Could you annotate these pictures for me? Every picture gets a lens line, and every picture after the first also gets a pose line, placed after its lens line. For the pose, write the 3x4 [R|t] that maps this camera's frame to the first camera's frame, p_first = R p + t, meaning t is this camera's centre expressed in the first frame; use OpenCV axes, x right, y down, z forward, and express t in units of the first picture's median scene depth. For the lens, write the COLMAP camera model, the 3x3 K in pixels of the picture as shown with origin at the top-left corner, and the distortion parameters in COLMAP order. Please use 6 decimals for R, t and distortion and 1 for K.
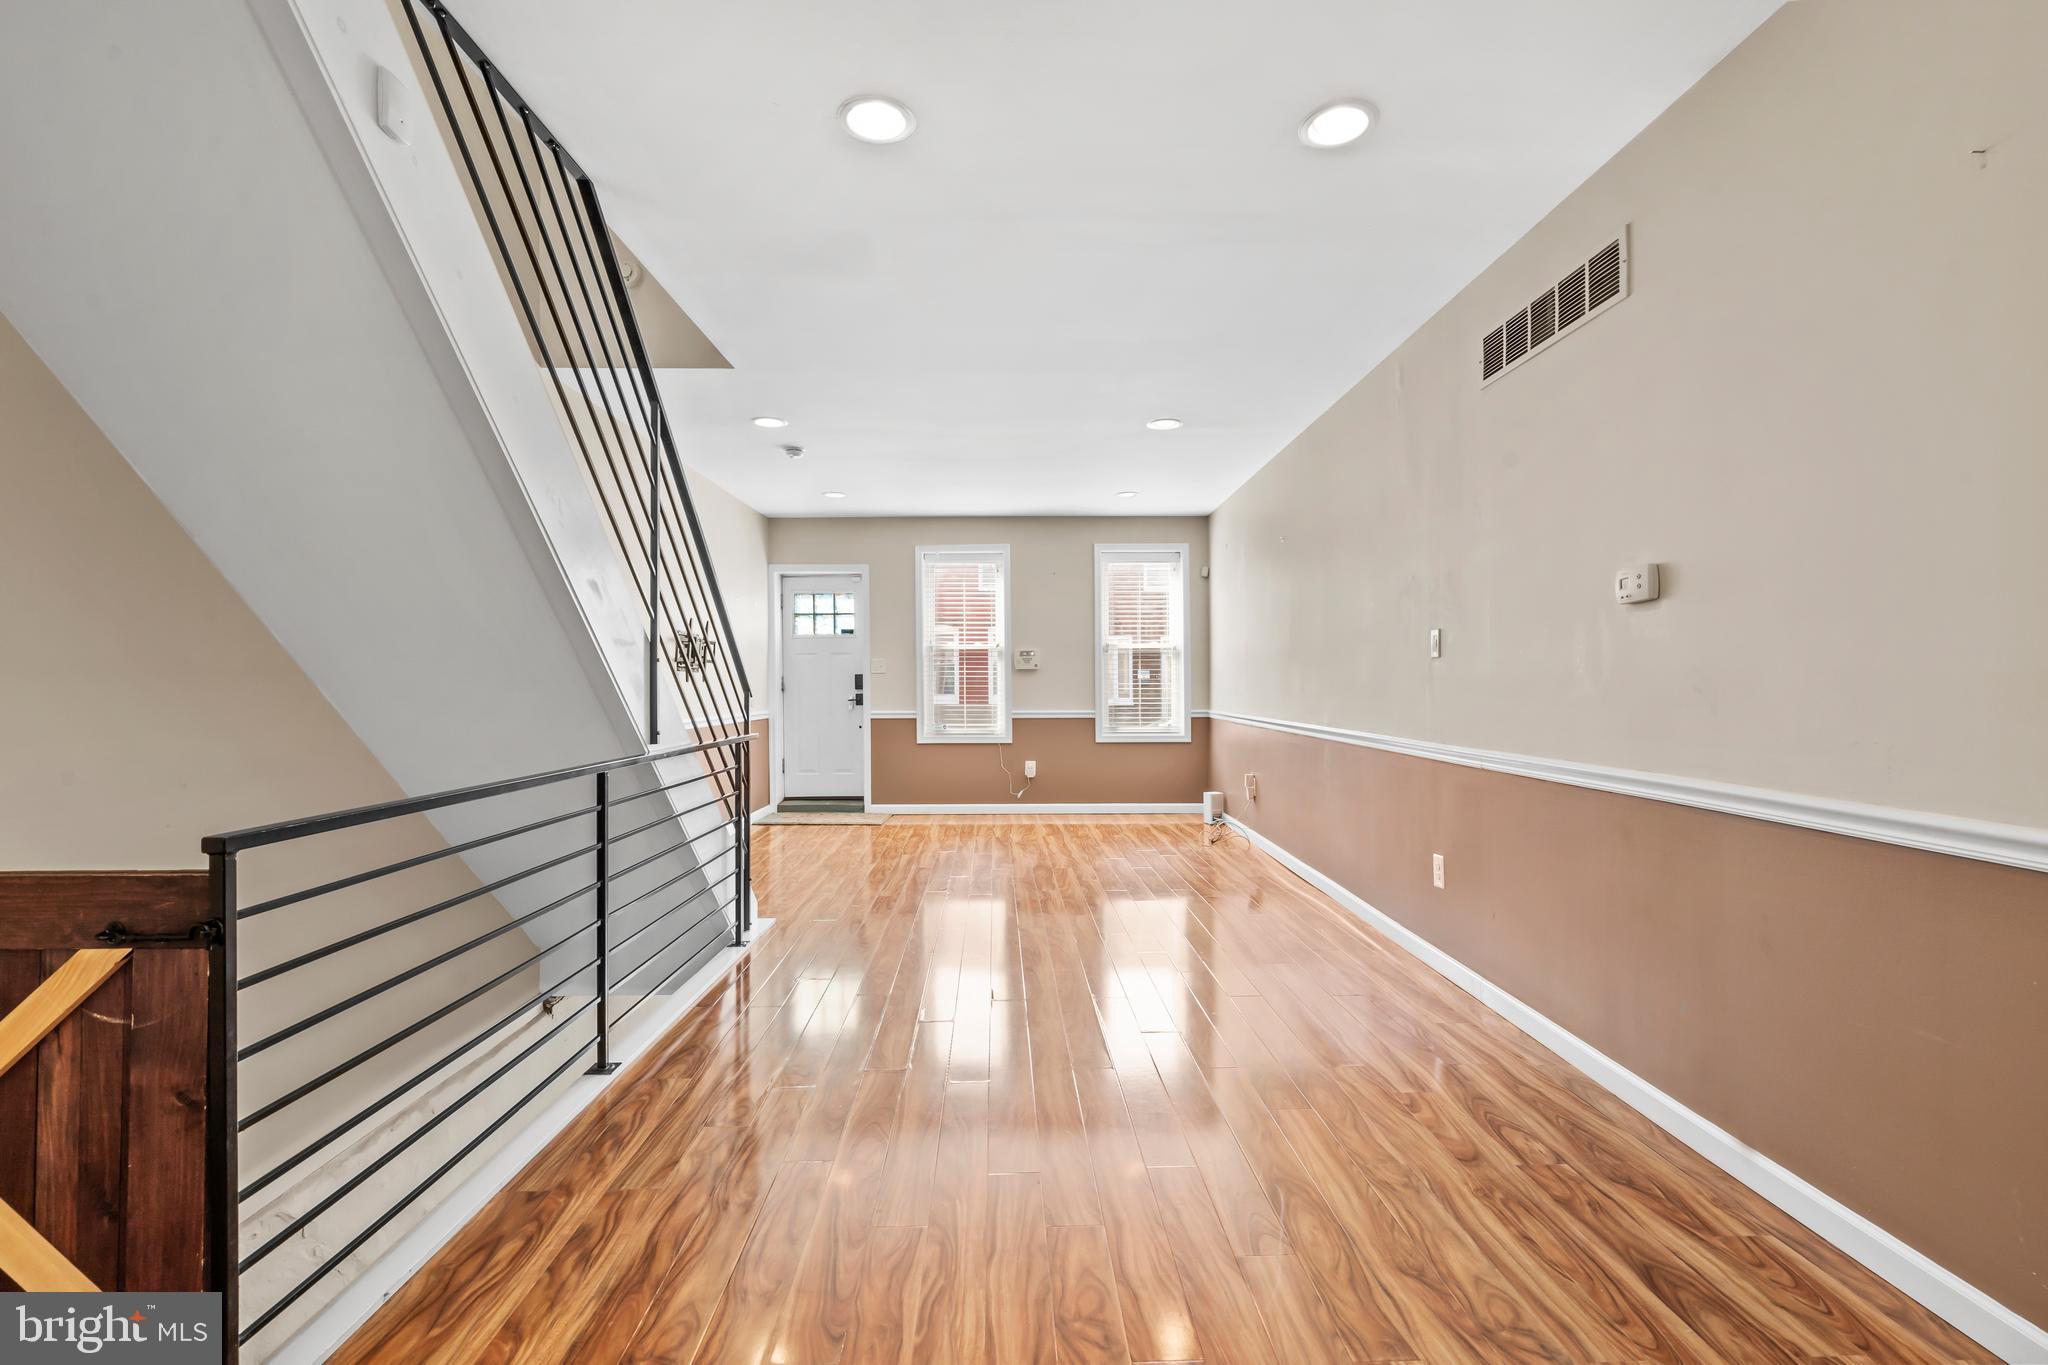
lens RADIAL K [[954.0, 0, 1035.6], [0, 954.0, 676.1], [0, 0, 1]] dist [0.001079, 0.001303]
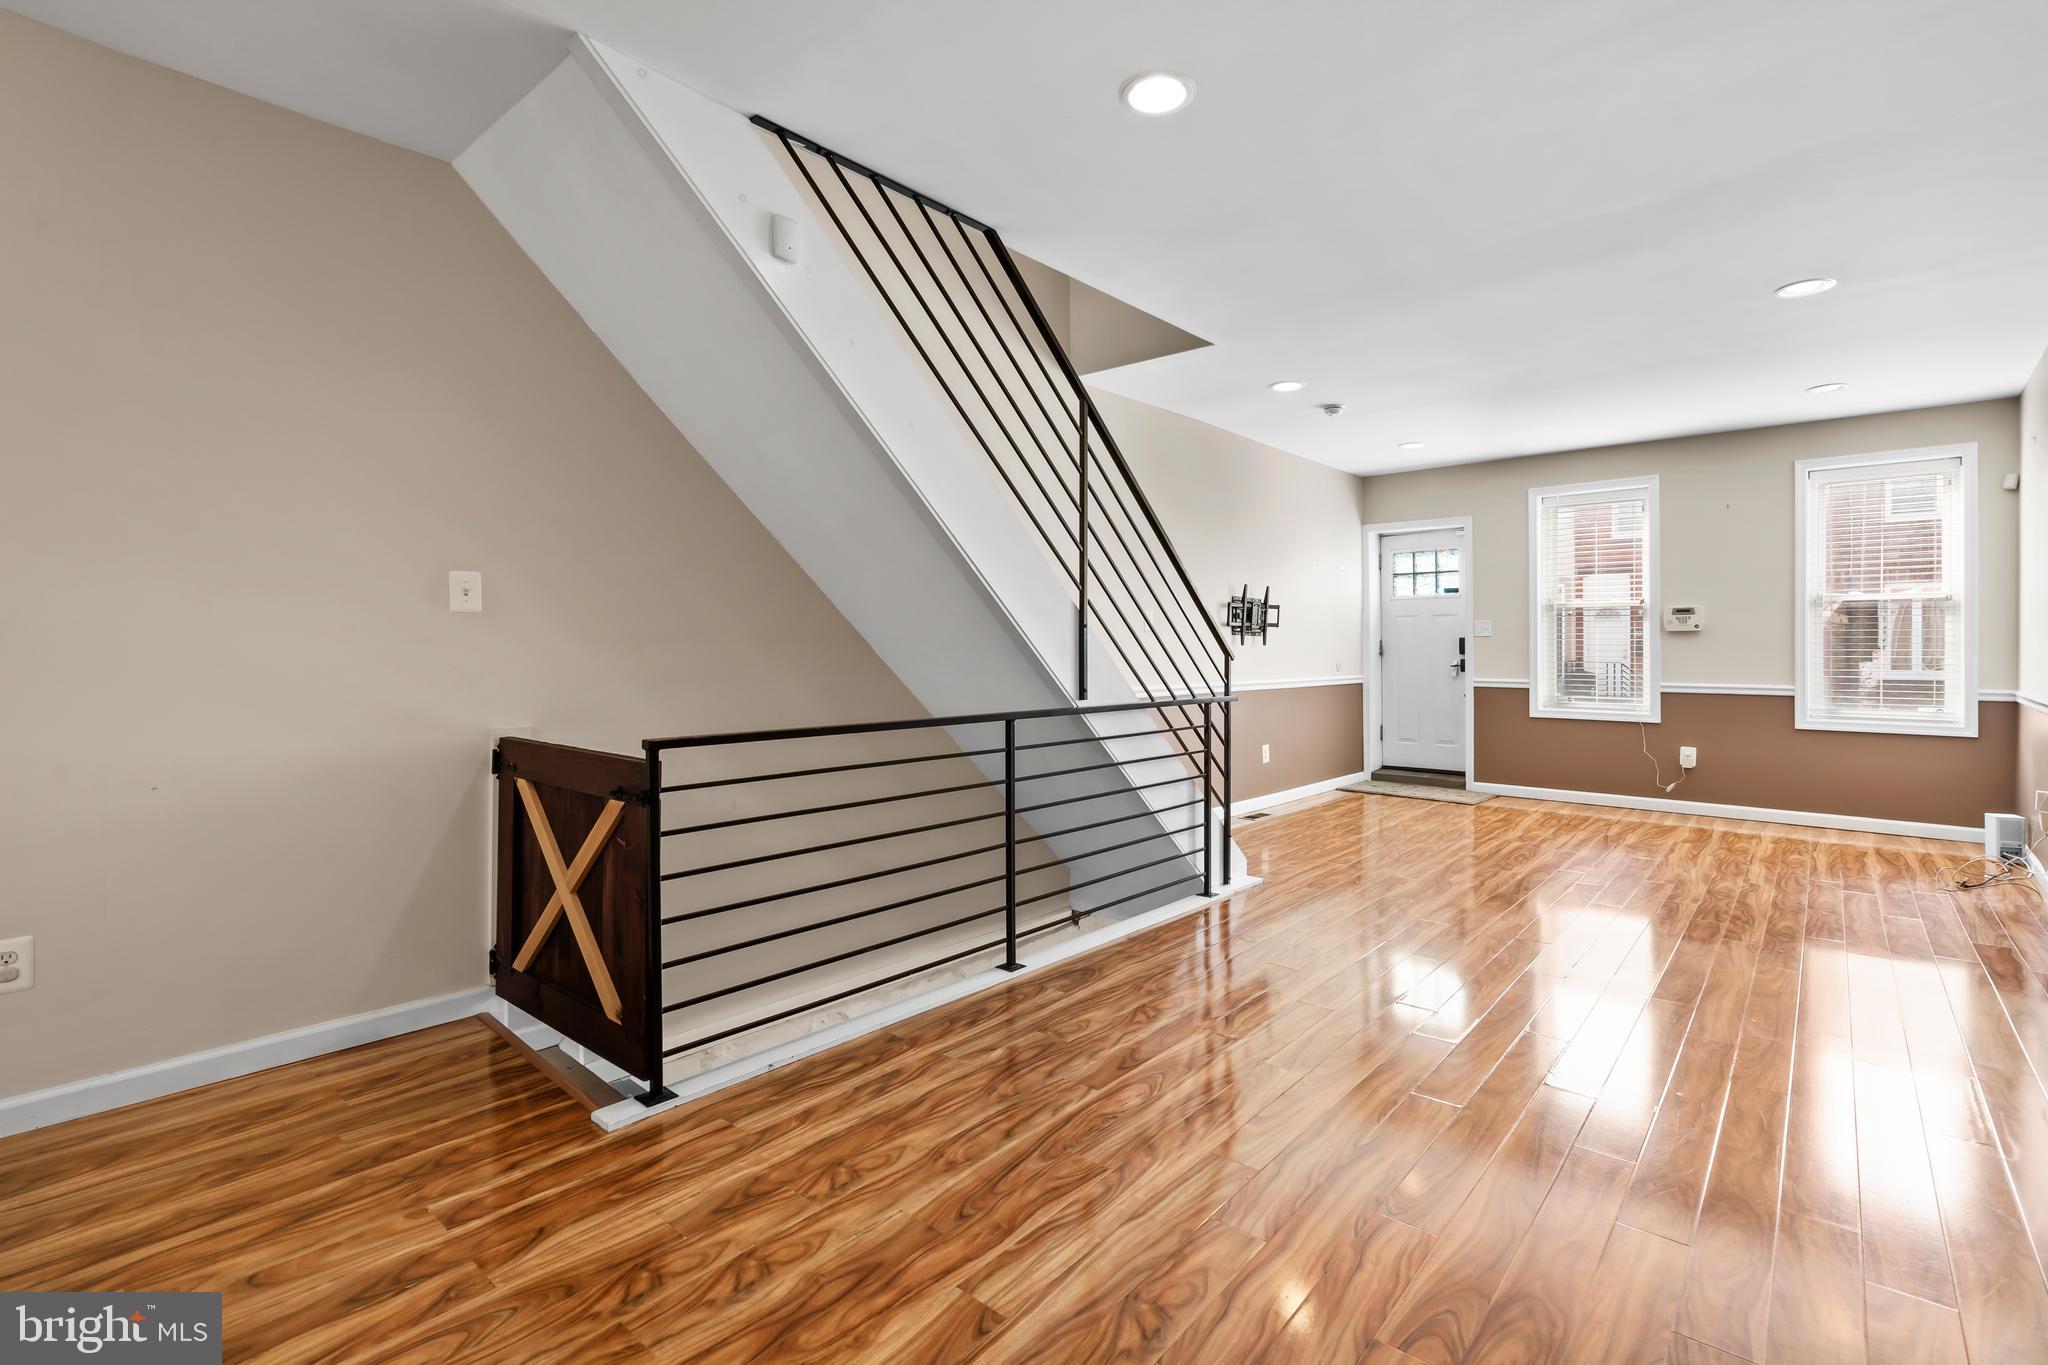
lens RADIAL K [[954.0, 0, 1002.6], [0, 954.0, 652.5], [0, 0, 1]] dist [0.001079, 0.001303]
pose [[0.732192, 0.008074, -0.681050, 0.118808], [0.001020, 0.999916, 0.012951, 0.000020], [0.681097, -0.010177, 0.732122, 0.039072]]
